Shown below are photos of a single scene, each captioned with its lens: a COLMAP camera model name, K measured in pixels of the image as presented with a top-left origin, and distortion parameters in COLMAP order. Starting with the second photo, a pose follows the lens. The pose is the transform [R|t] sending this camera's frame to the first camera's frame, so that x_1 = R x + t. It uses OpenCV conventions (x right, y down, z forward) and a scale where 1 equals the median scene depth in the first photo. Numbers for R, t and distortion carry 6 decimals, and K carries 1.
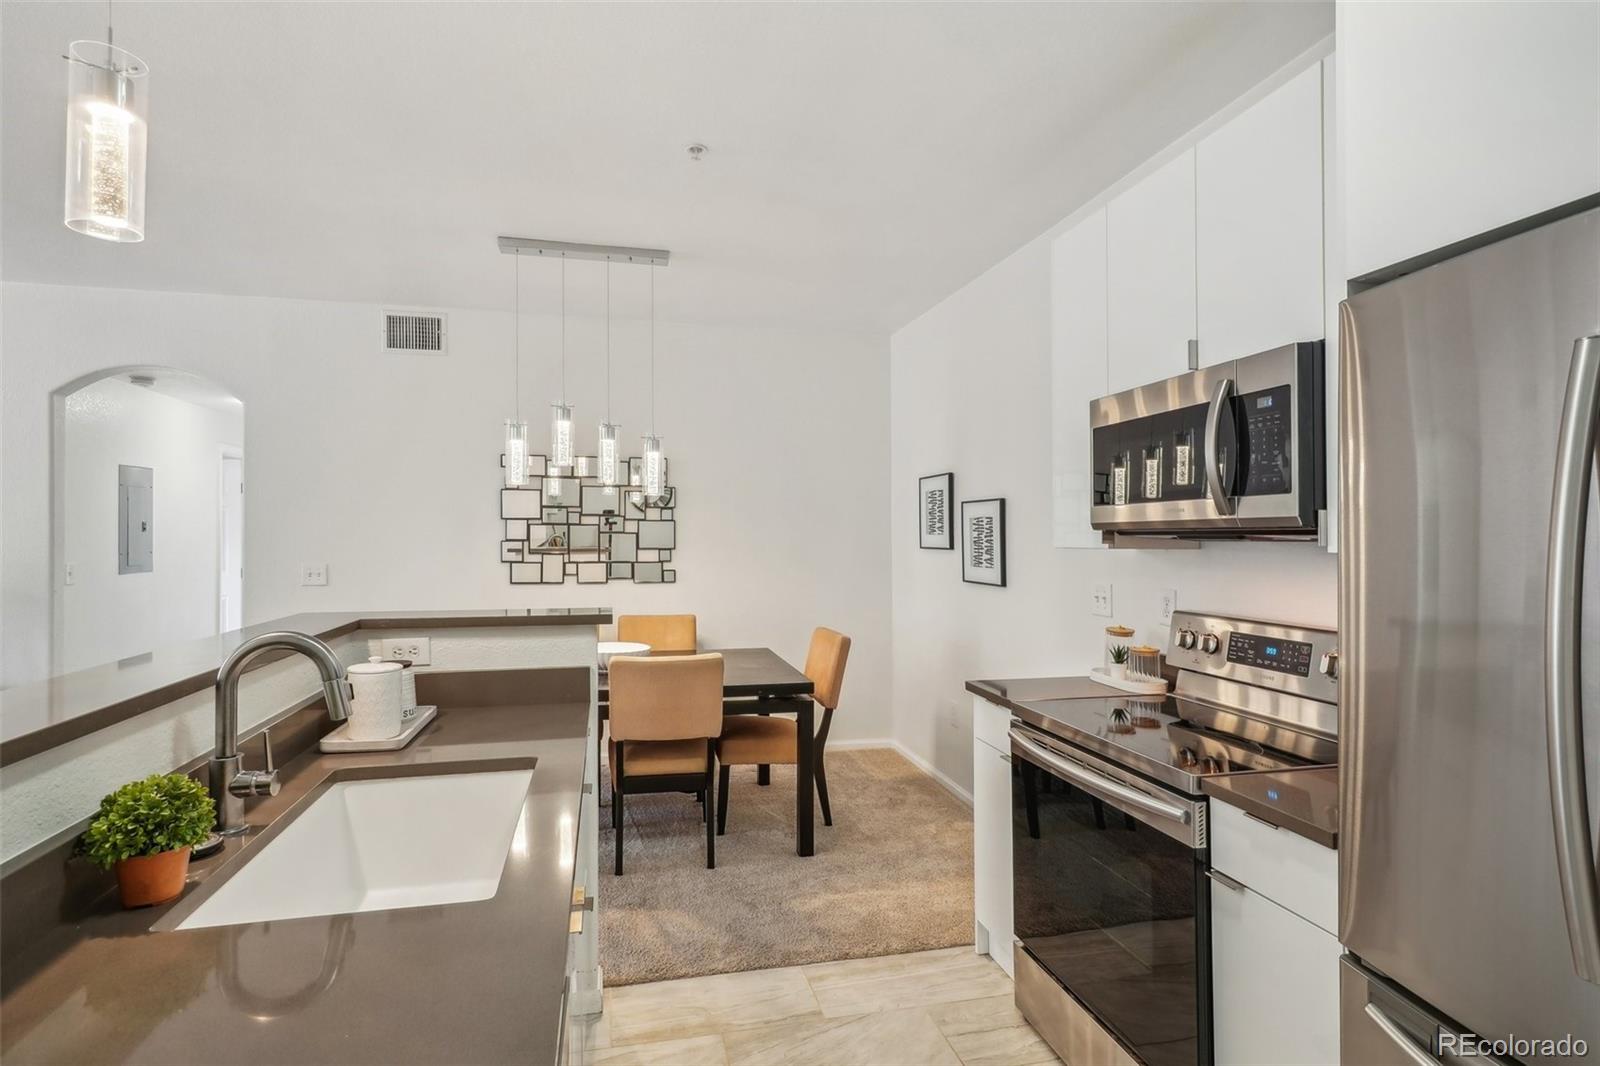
lens RADIAL K [[798.7, 0, 798.0], [0, 798.7, 530.8], [0, 0, 1]] dist [-0.000087, 0.001144]
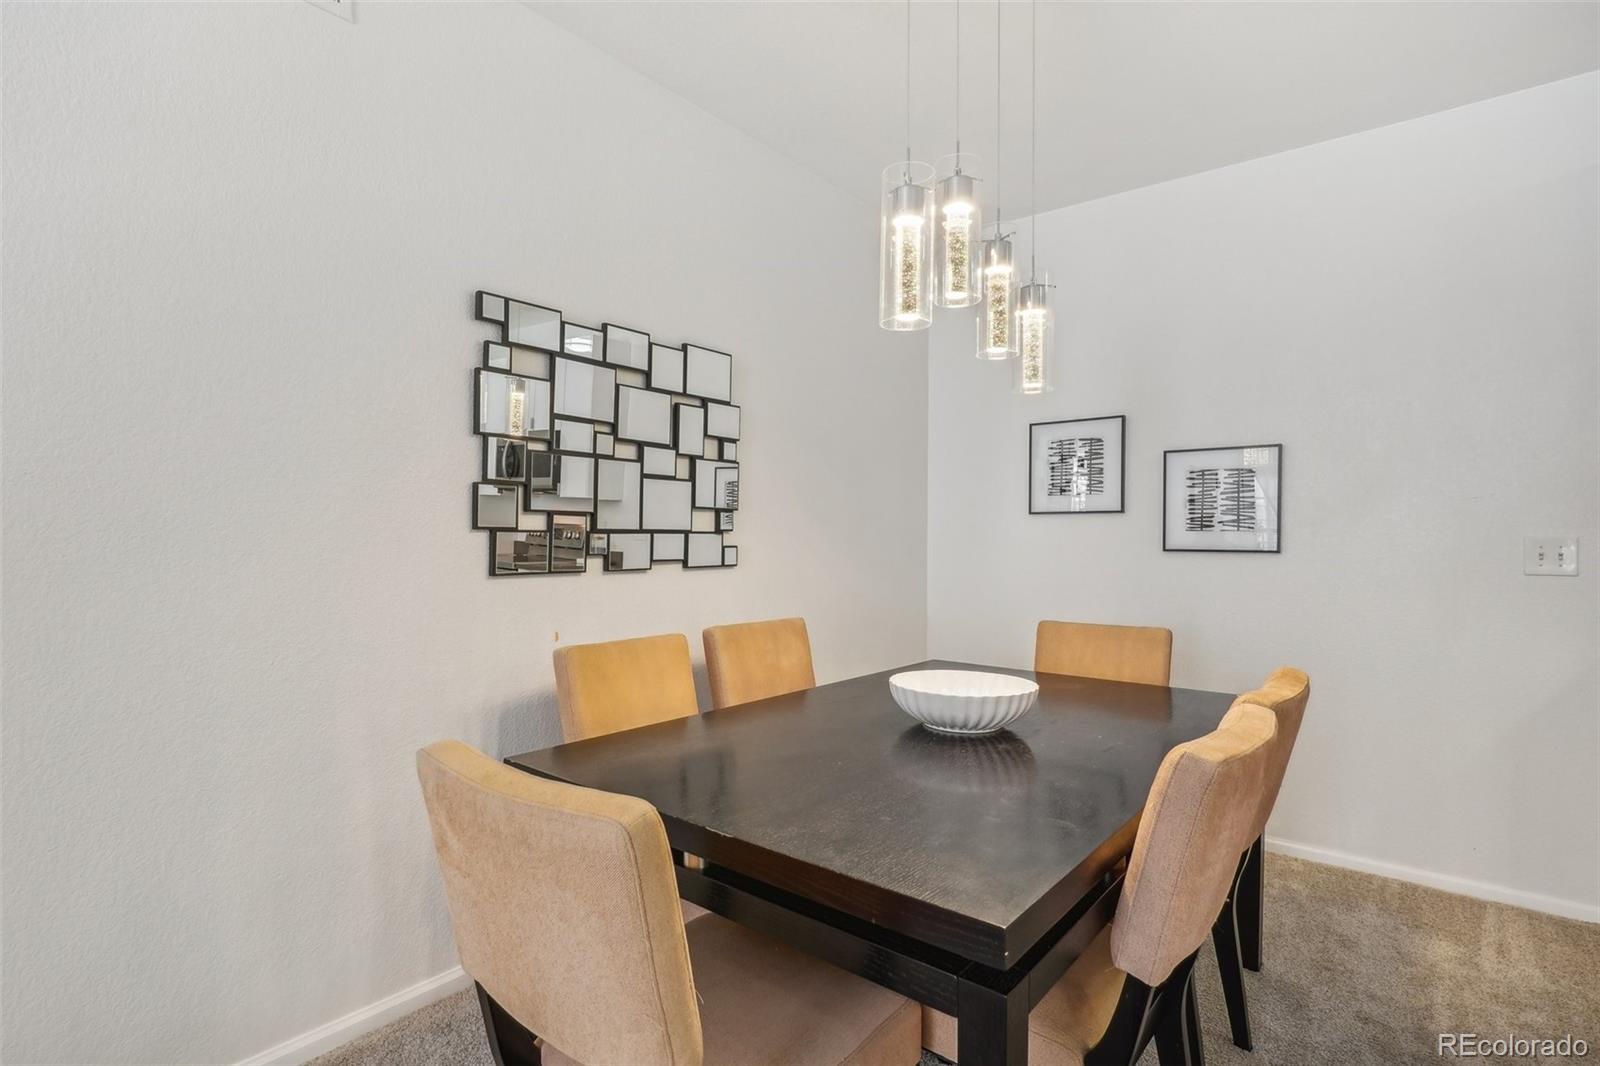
lens RADIAL K [[798.7, 0, 797.1], [0, 798.7, 534.4], [0, 0, 1]] dist [-0.000087, 0.001144]
pose [[0.797443, 0.000127, 0.603394, -0.635624], [-0.003053, 0.999988, 0.003825, 0.050929], [-0.603386, -0.004892, 0.797434, 0.670155]]
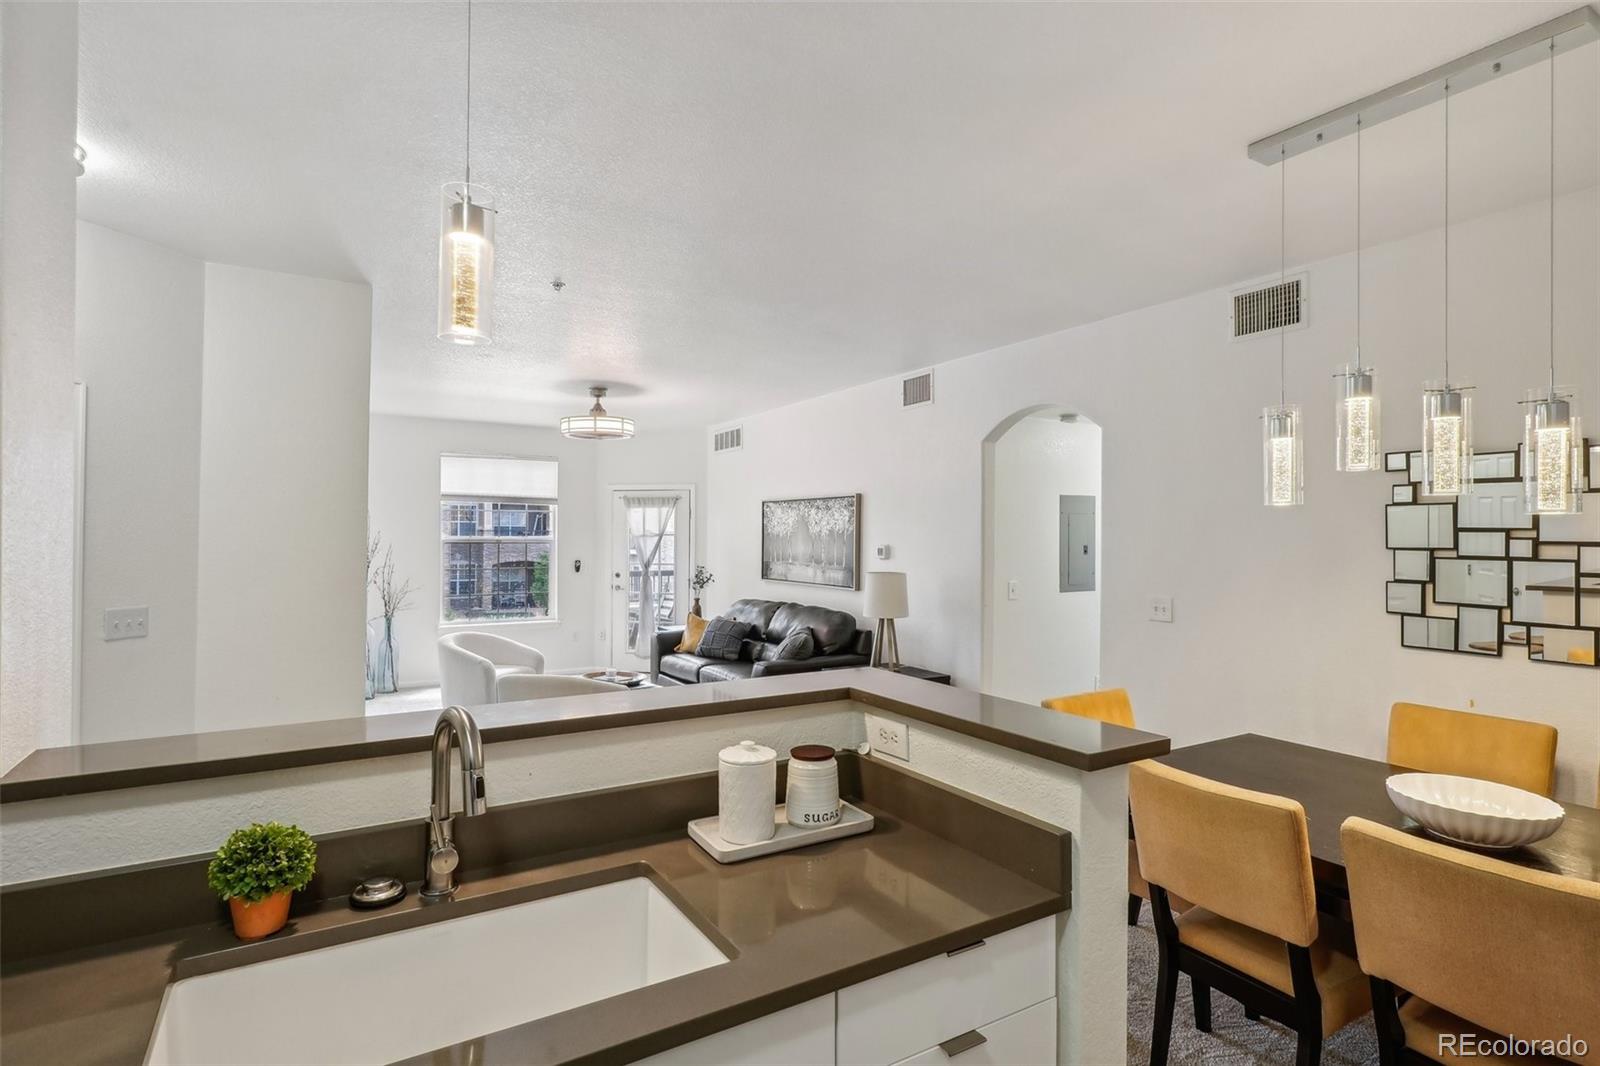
lens RADIAL K [[798.7, 0, 786.9], [0, 798.7, 535.9], [0, 0, 1]] dist [-0.000087, 0.001144]
pose [[0.309770, -0.002747, -0.950808, 0.144955], [-0.001353, 0.999994, -0.003330, -0.028946], [0.950811, 0.002318, 0.309764, 0.391612]]
